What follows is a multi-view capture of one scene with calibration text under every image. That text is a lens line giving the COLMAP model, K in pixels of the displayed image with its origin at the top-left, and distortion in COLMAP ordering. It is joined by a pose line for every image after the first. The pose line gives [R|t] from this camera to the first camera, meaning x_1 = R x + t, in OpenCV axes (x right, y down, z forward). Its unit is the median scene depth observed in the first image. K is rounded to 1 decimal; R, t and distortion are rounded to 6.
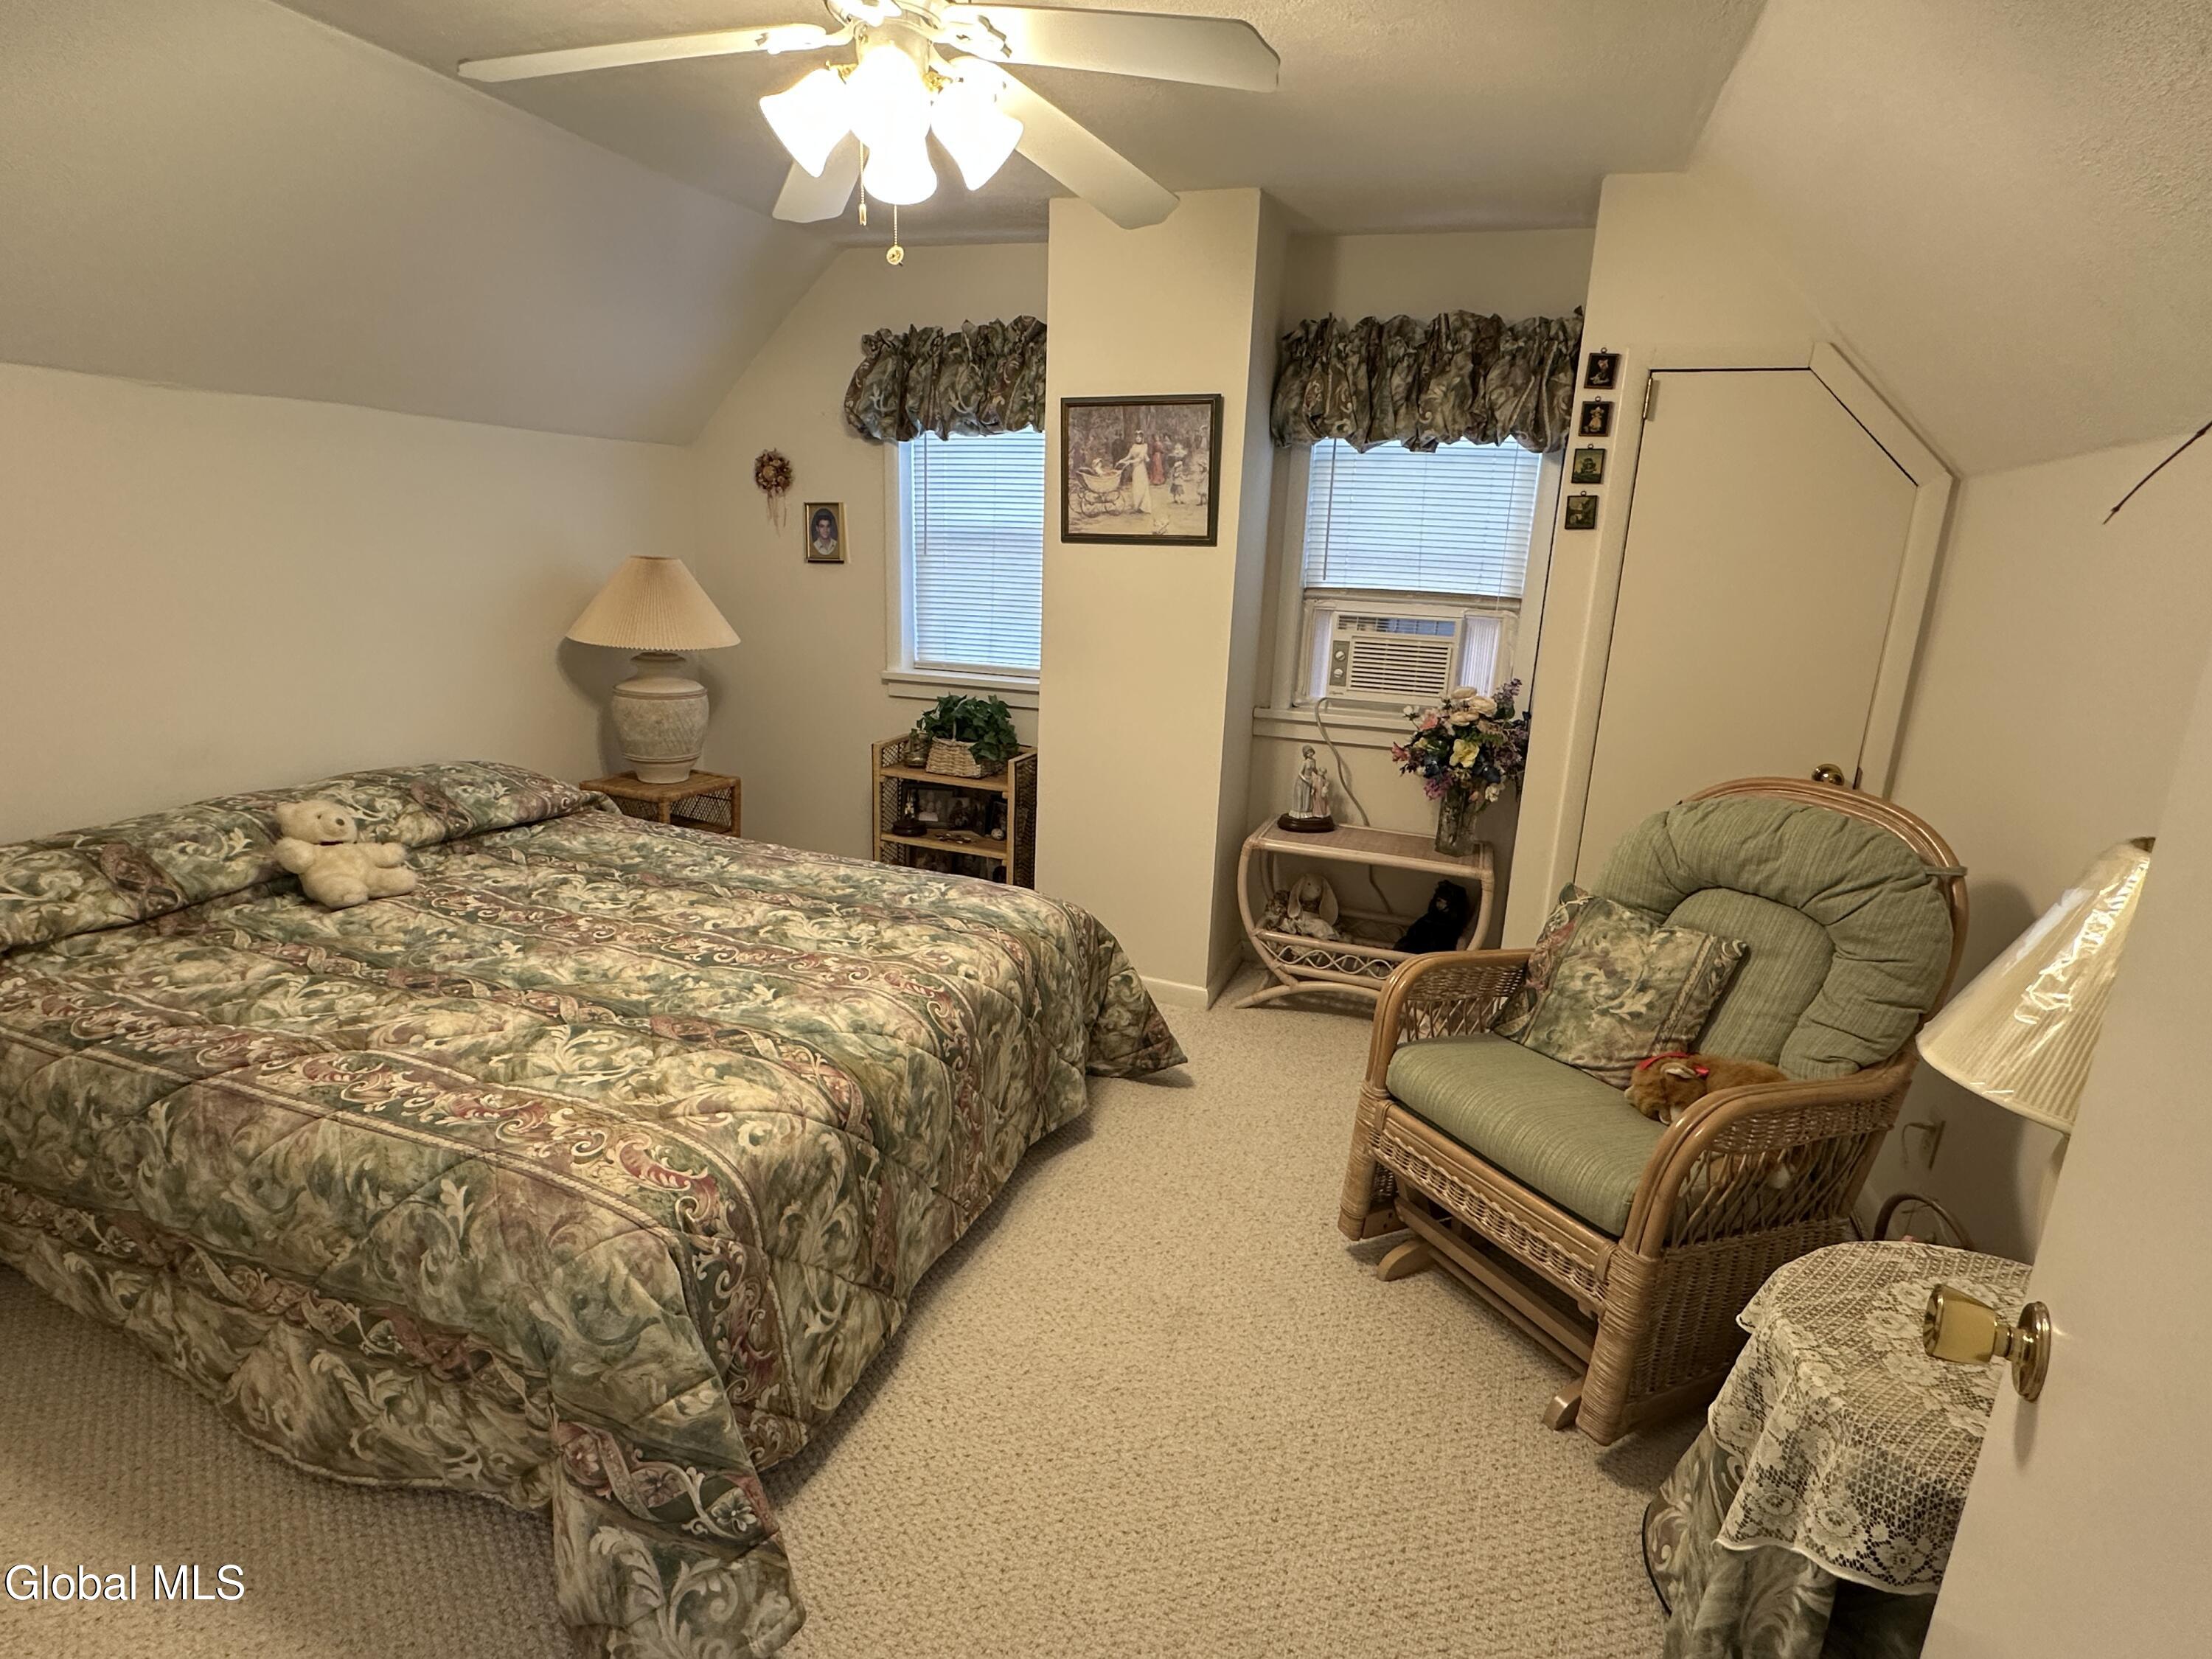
lens RADIAL K [[1104.5, 0, 1106.0], [0, 1104.5, 829.5], [0, 0, 1]] dist [-0.002490, -0.000355]
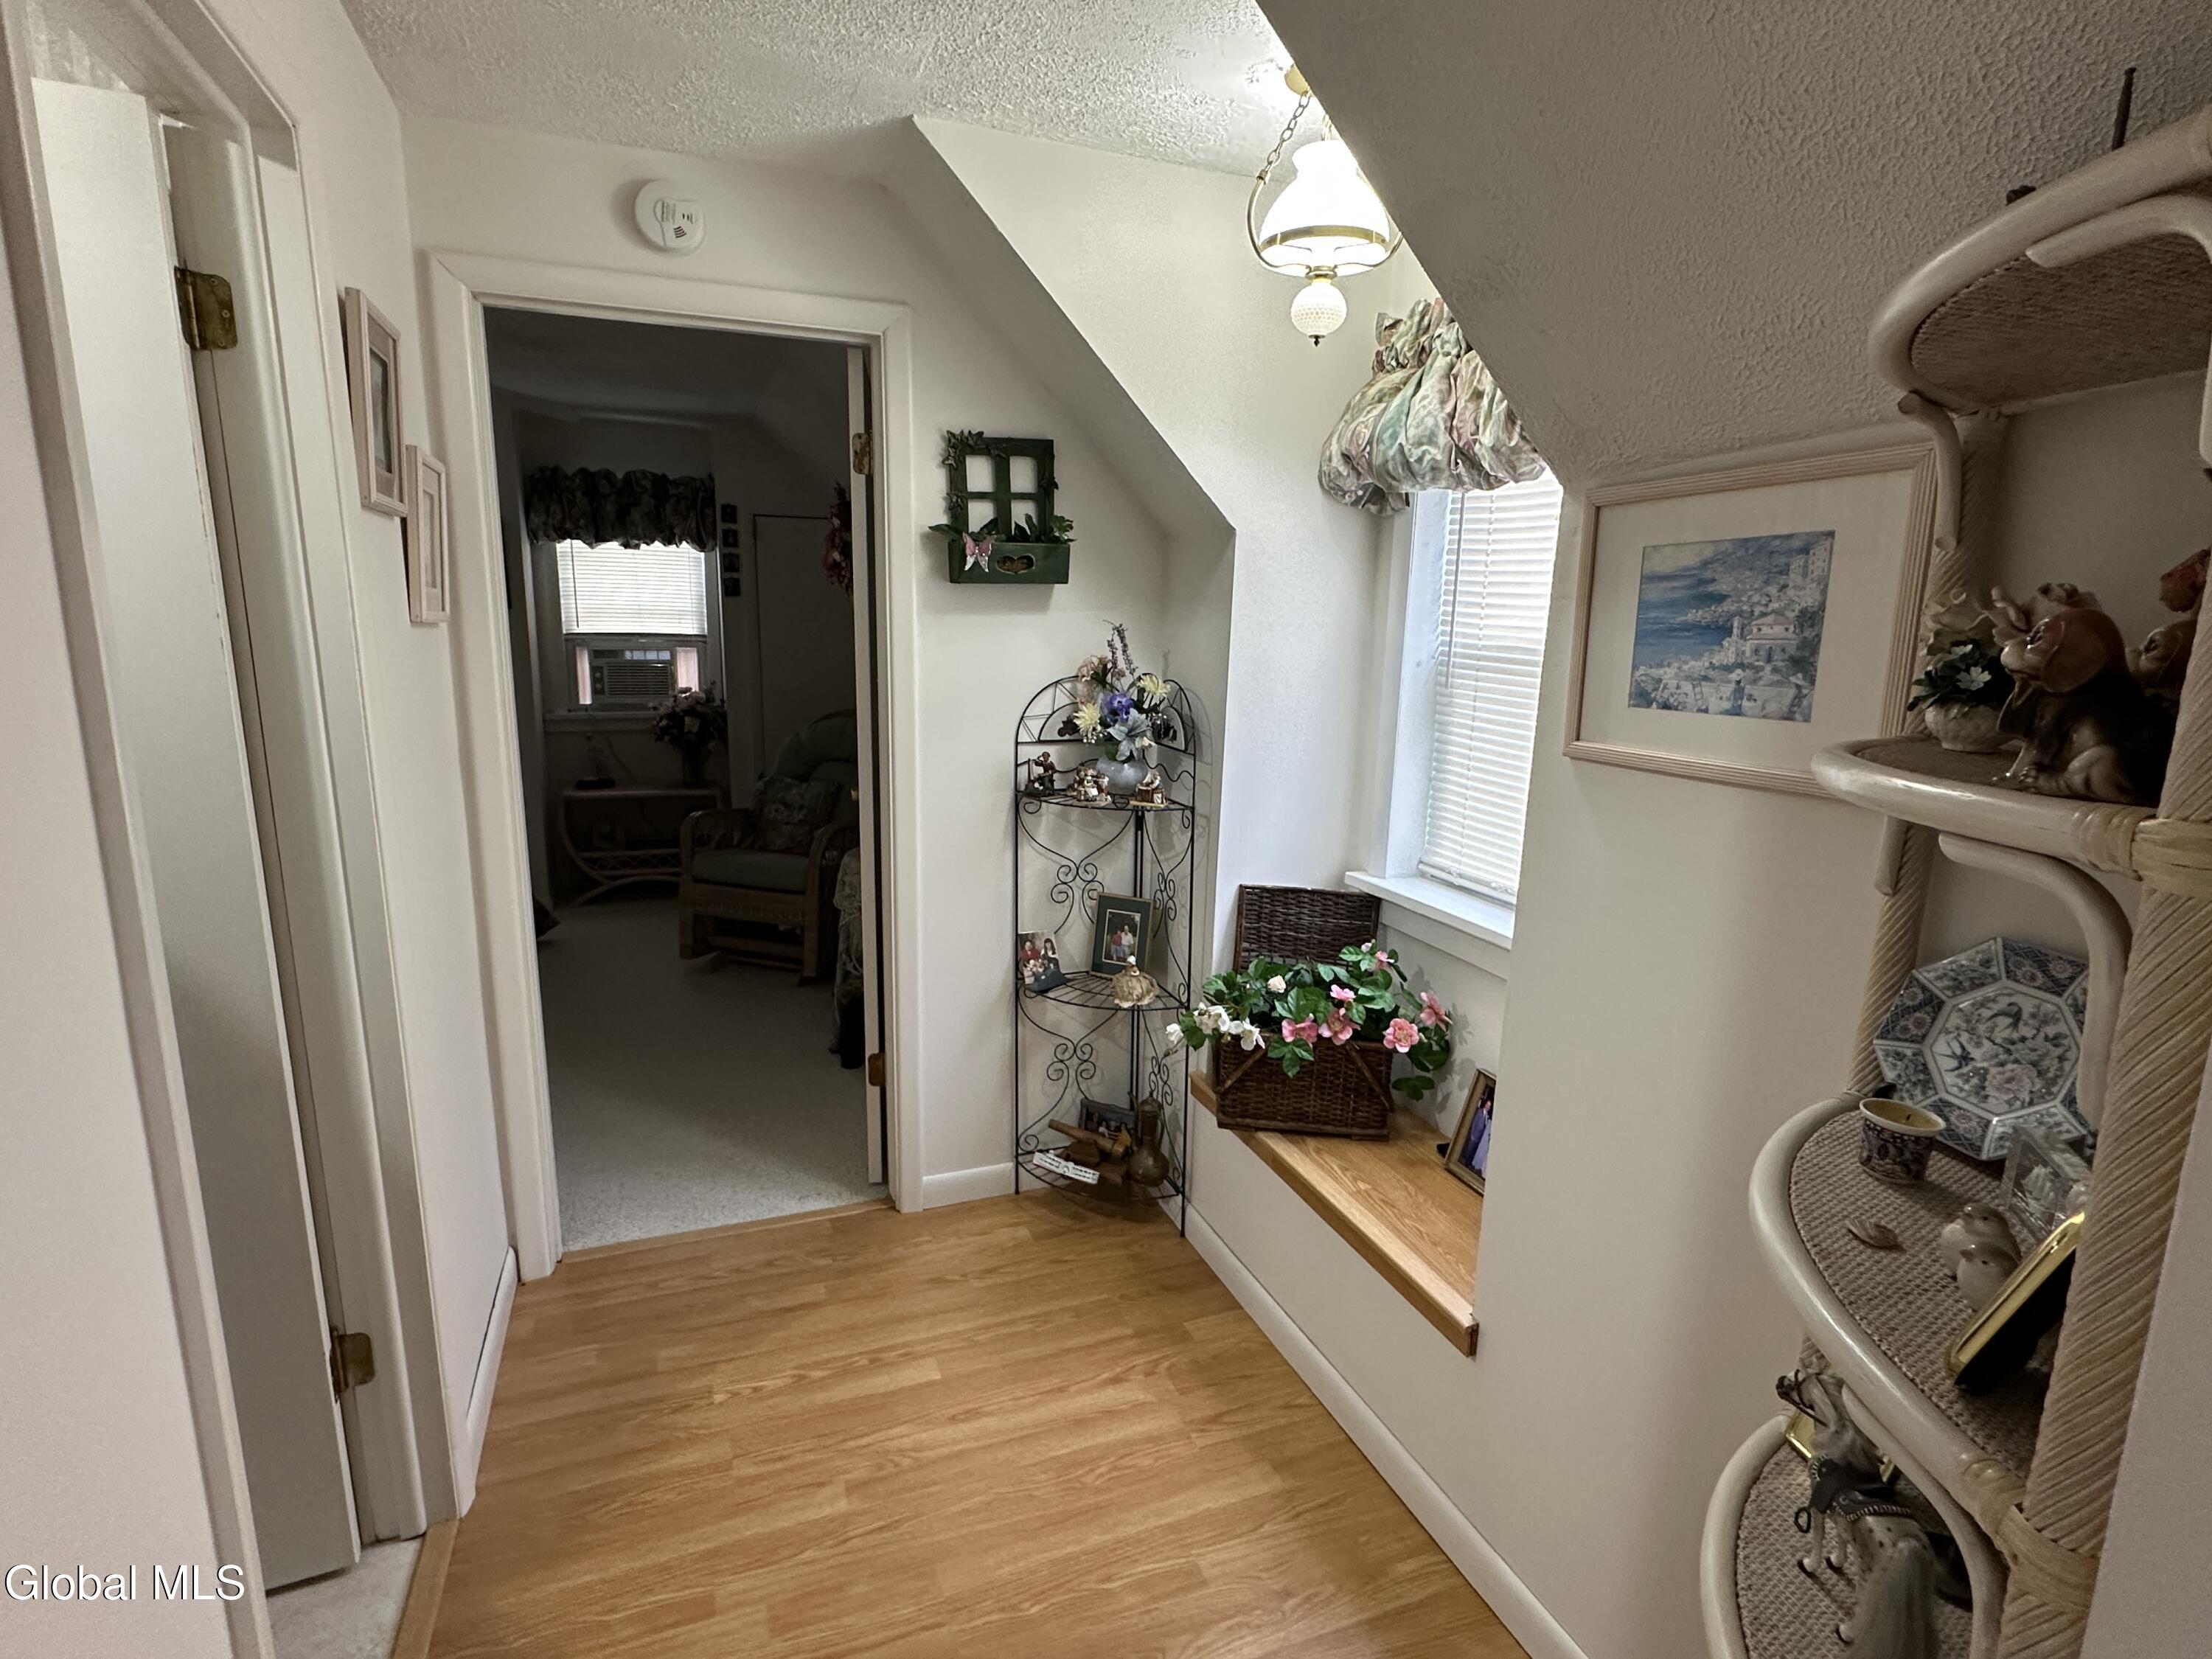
lens RADIAL K [[1104.5, 0, 1106.0], [0, 1104.5, 829.5], [0, 0, 1]] dist [-0.002490, -0.000355]
pose [[0.756292, -0.153033, 0.636085, -0.307073], [0.176992, 0.983862, 0.026263, 0.161626], [-0.629838, 0.092720, 0.771172, -0.719279]]
